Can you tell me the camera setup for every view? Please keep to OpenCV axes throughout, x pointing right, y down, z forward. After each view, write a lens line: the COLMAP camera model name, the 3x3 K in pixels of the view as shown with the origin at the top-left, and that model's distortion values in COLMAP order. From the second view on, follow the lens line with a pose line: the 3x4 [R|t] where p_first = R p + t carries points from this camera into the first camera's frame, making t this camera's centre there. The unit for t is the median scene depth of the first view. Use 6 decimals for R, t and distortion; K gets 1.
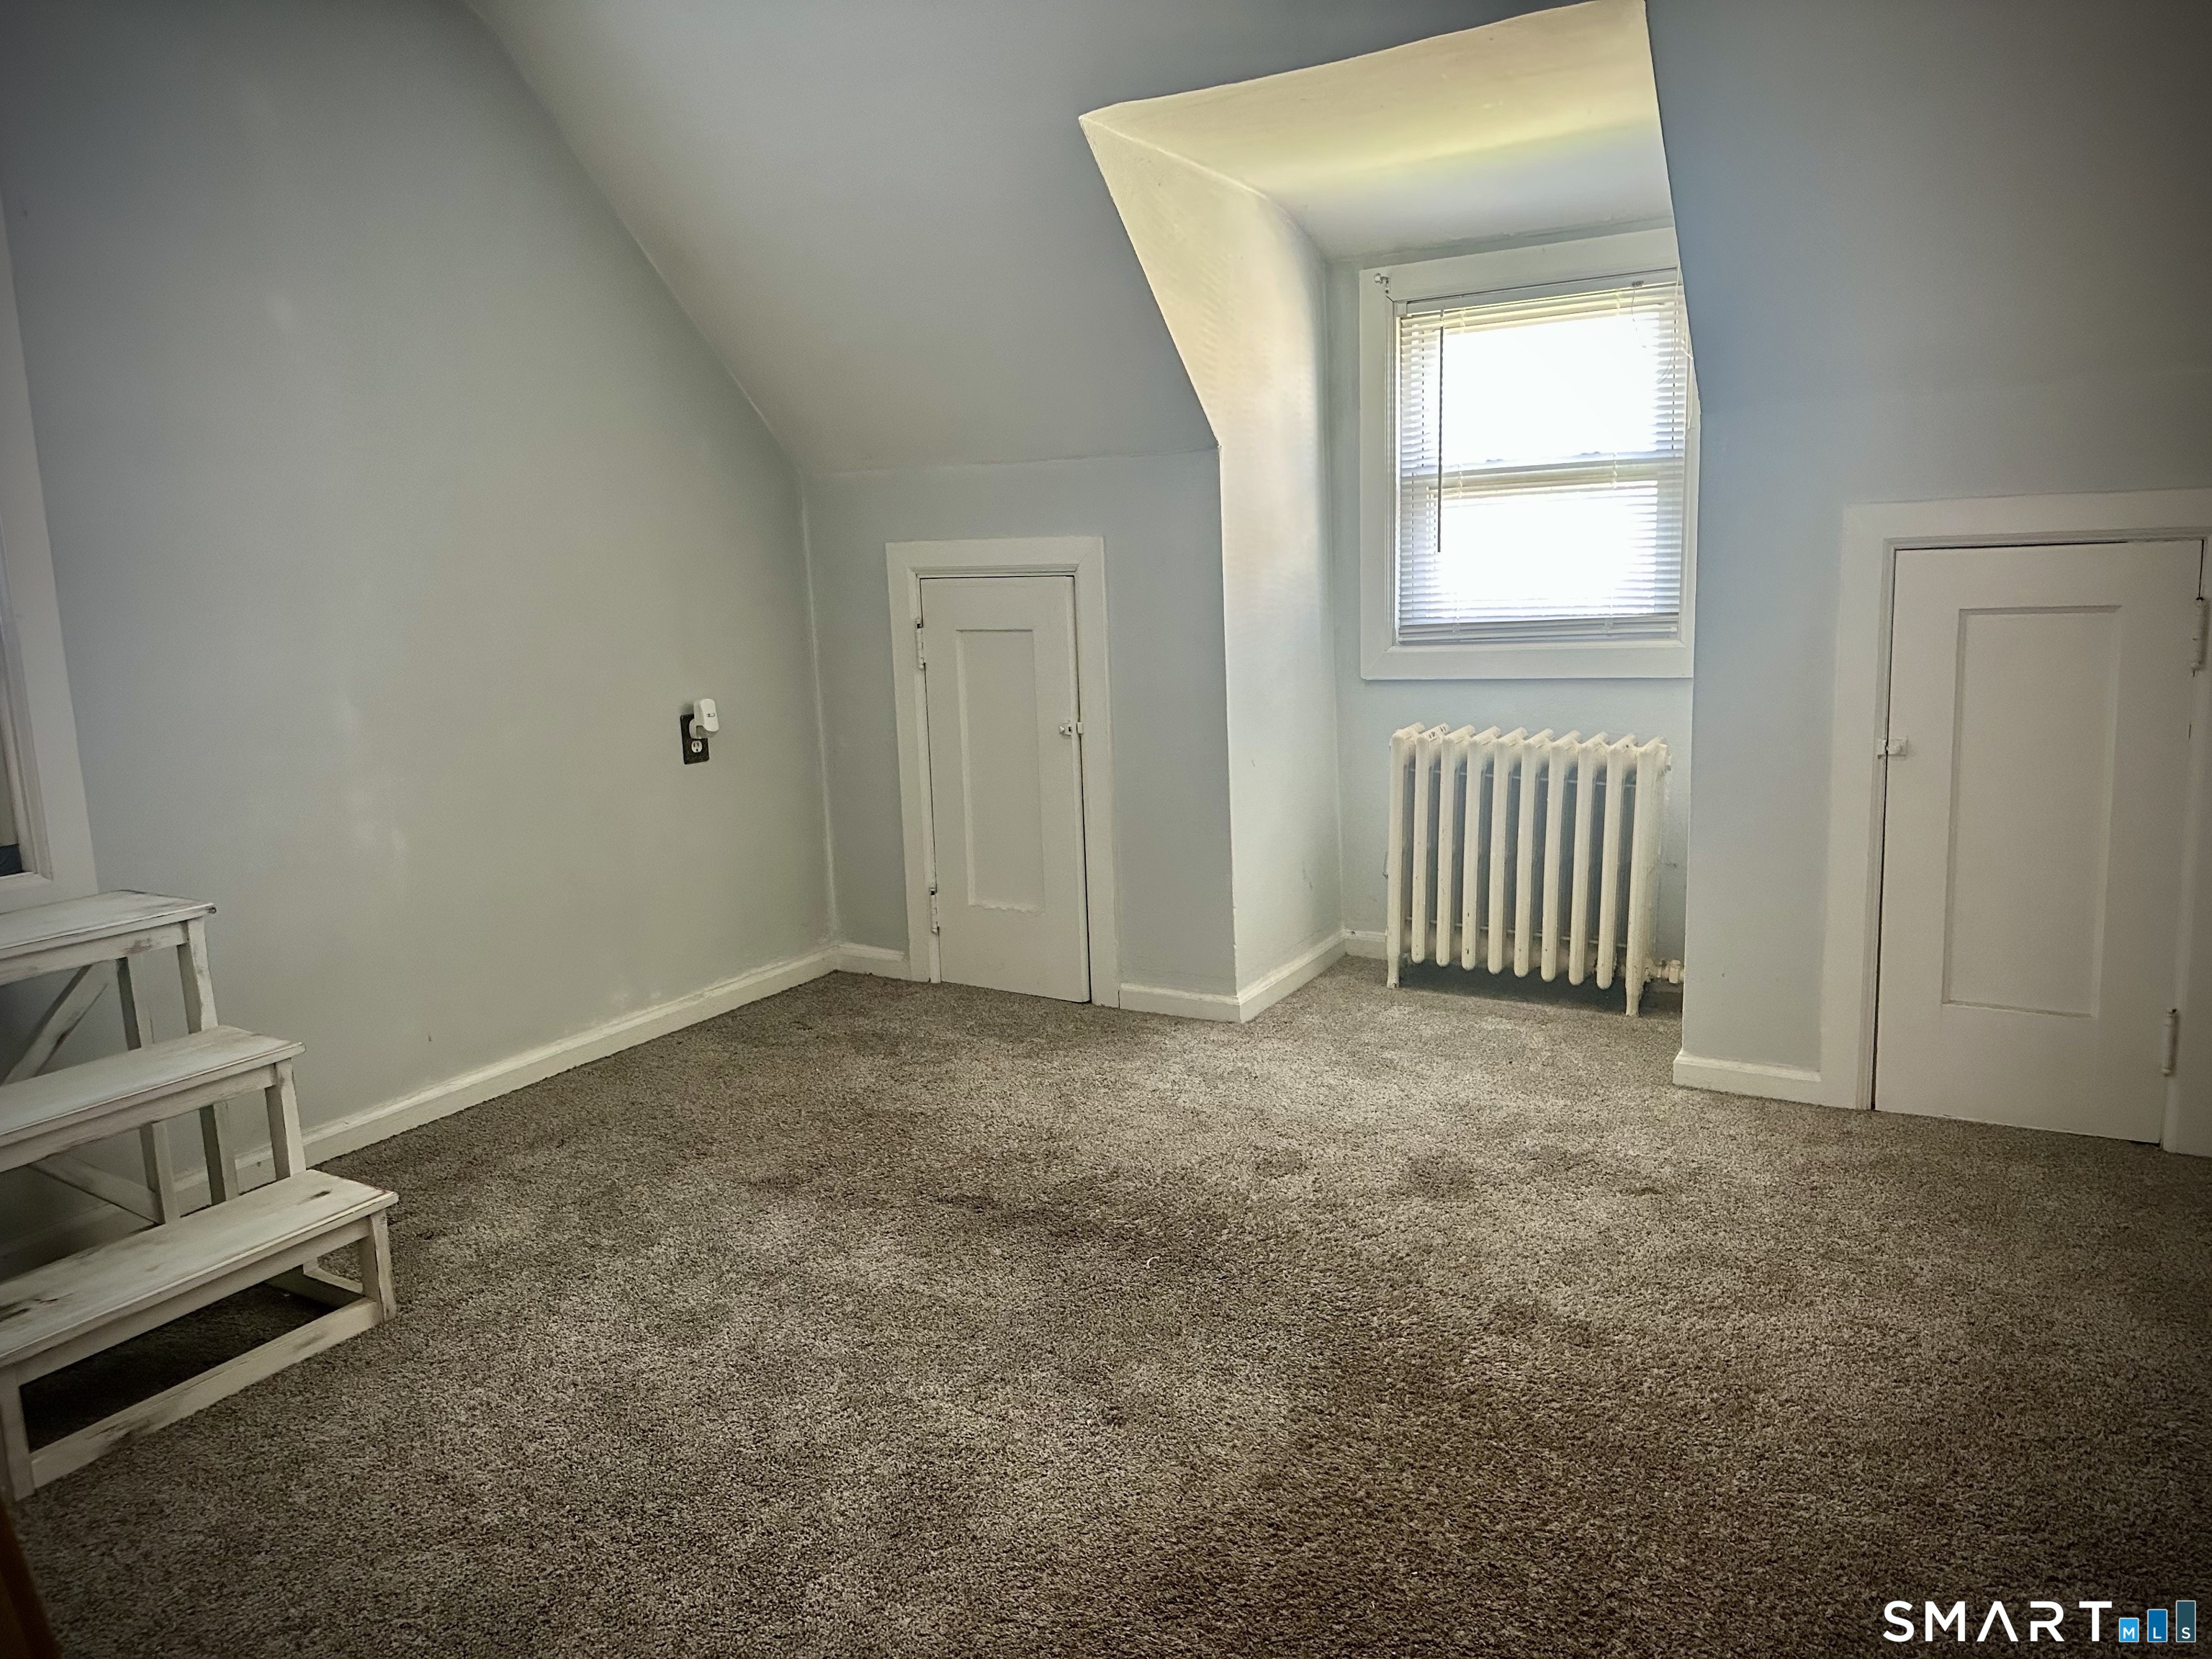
lens RADIAL K [[1512.9, 0, 1100.6], [0, 1512.9, 820.6], [0, 0, 1]] dist [0.127672, -0.222673]
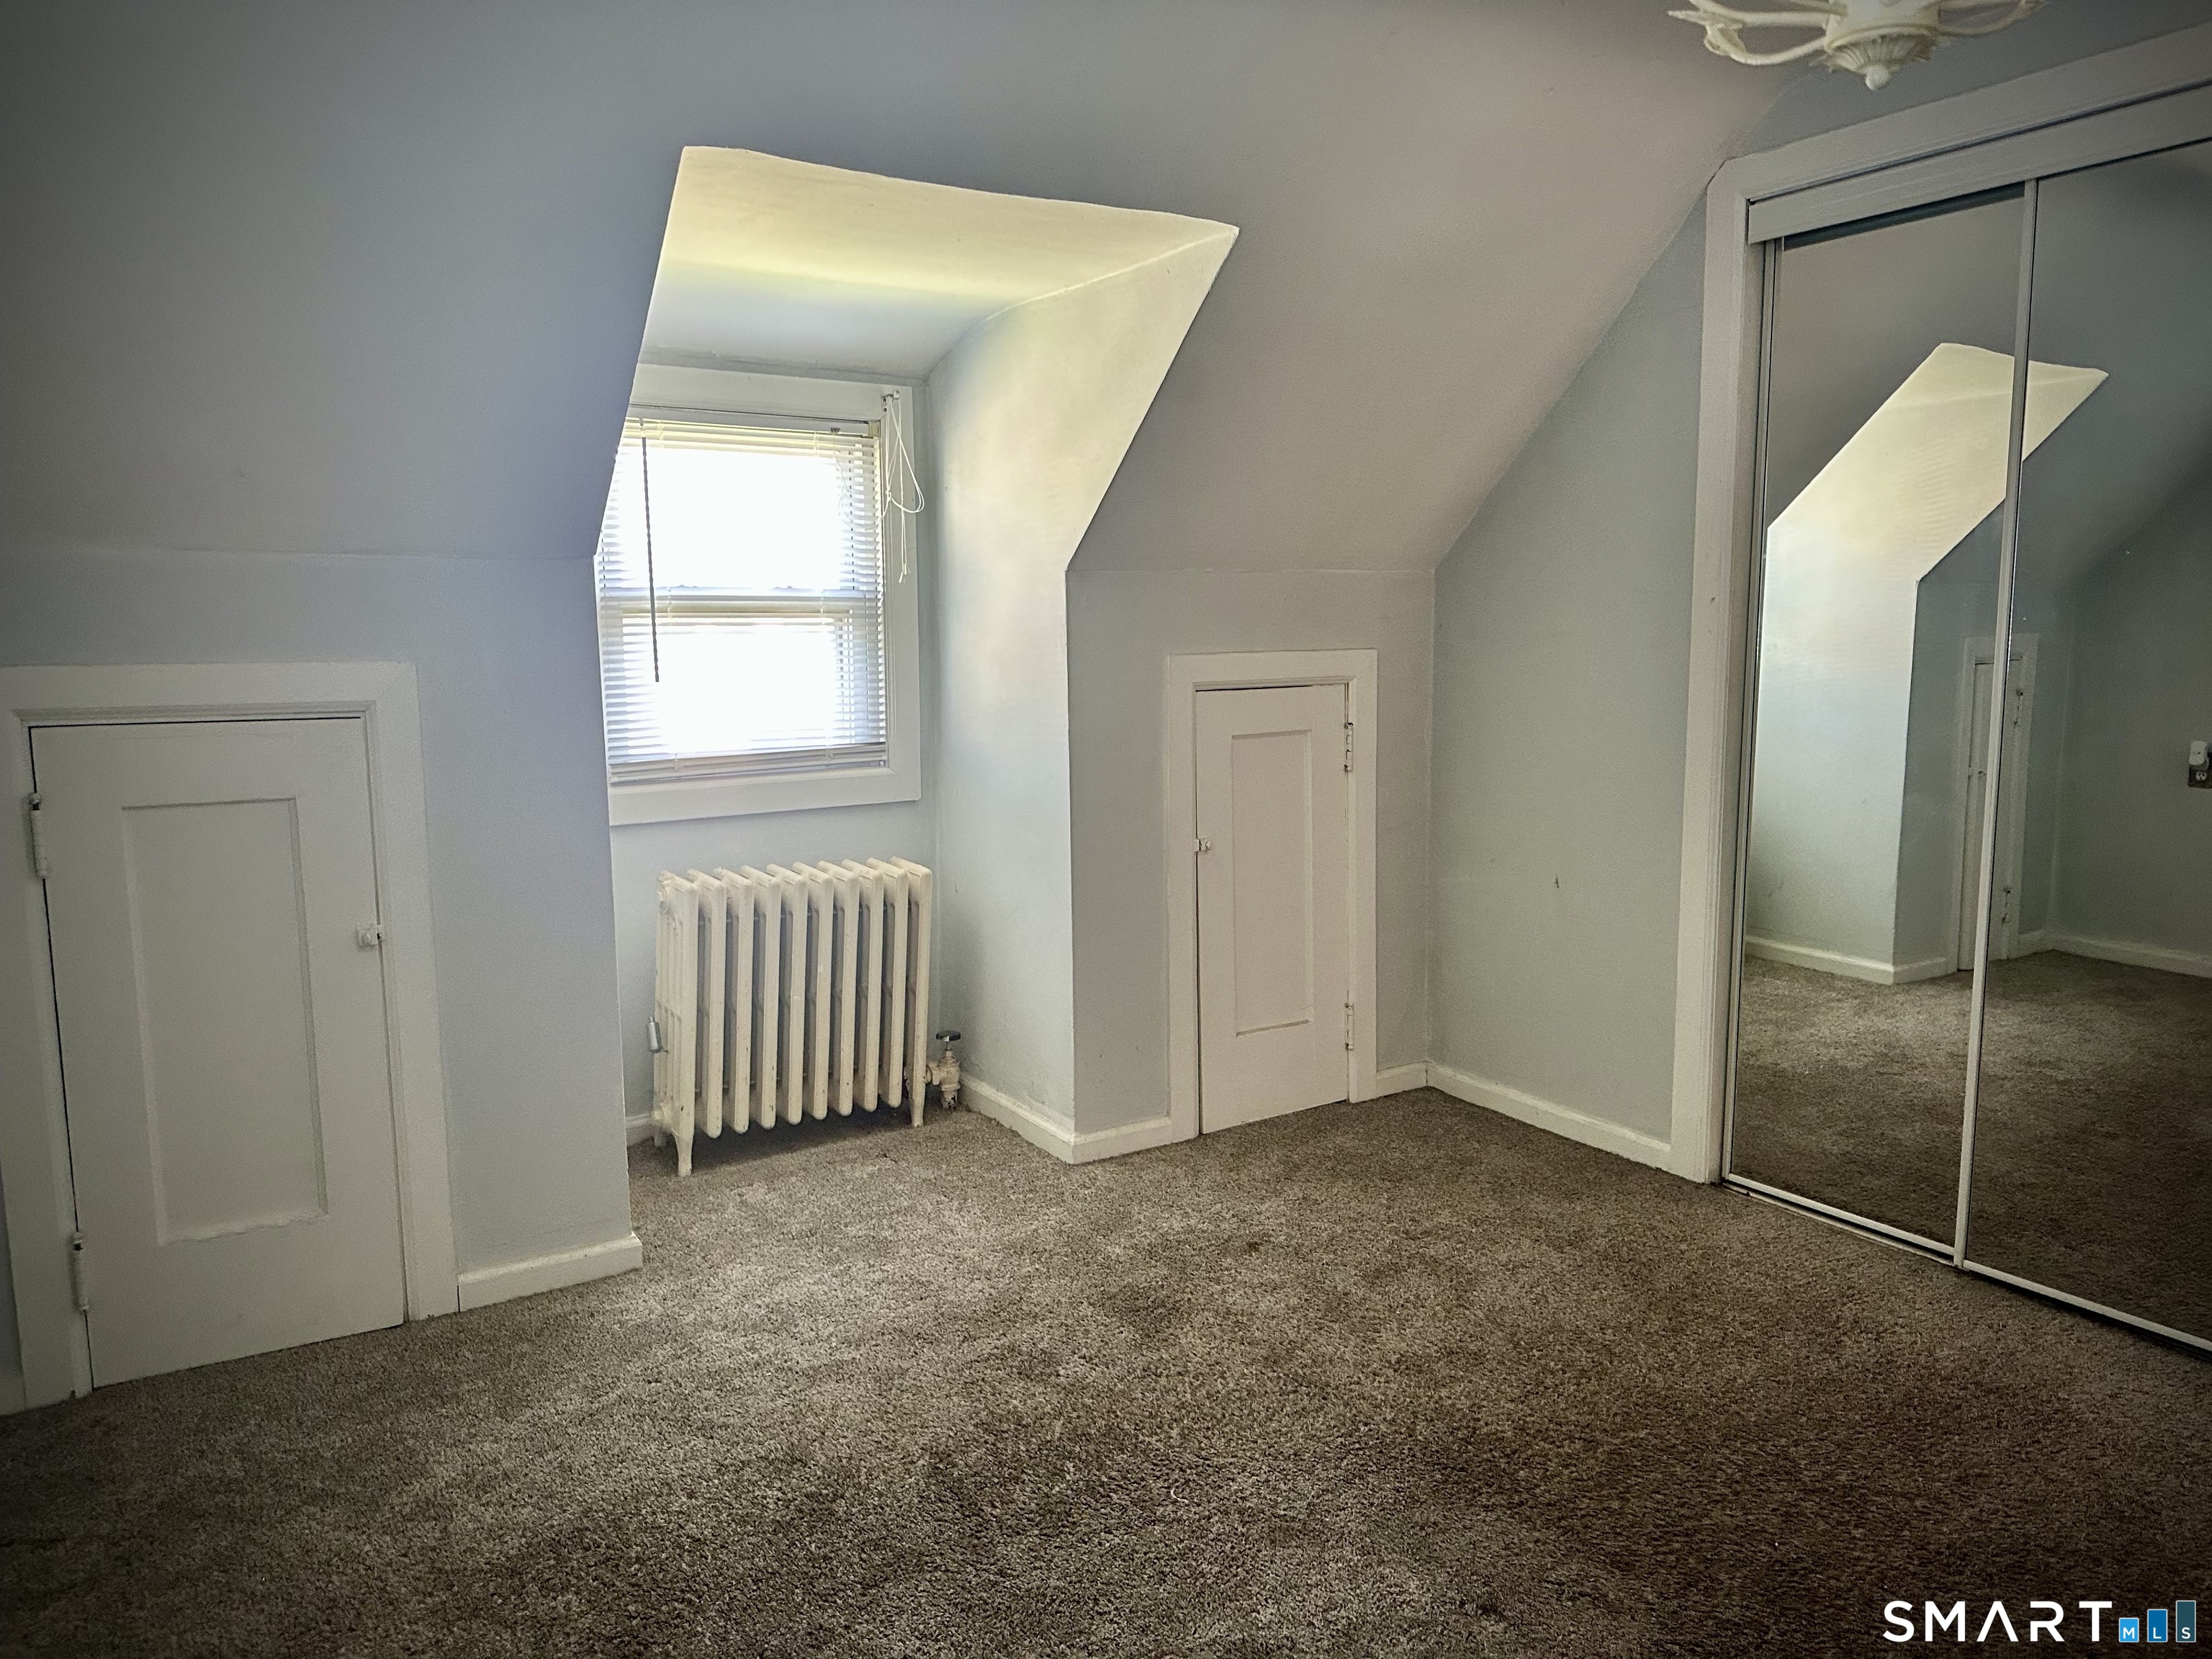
lens RADIAL K [[1512.9, 0, 1100.6], [0, 1512.9, 820.6], [0, 0, 1]] dist [0.127672, -0.222673]
pose [[0.457722, -0.083724, 0.885145, -0.496269], [0.137956, 0.990187, 0.022320, -0.084430], [-0.878327, 0.111895, 0.464780, 0.385193]]
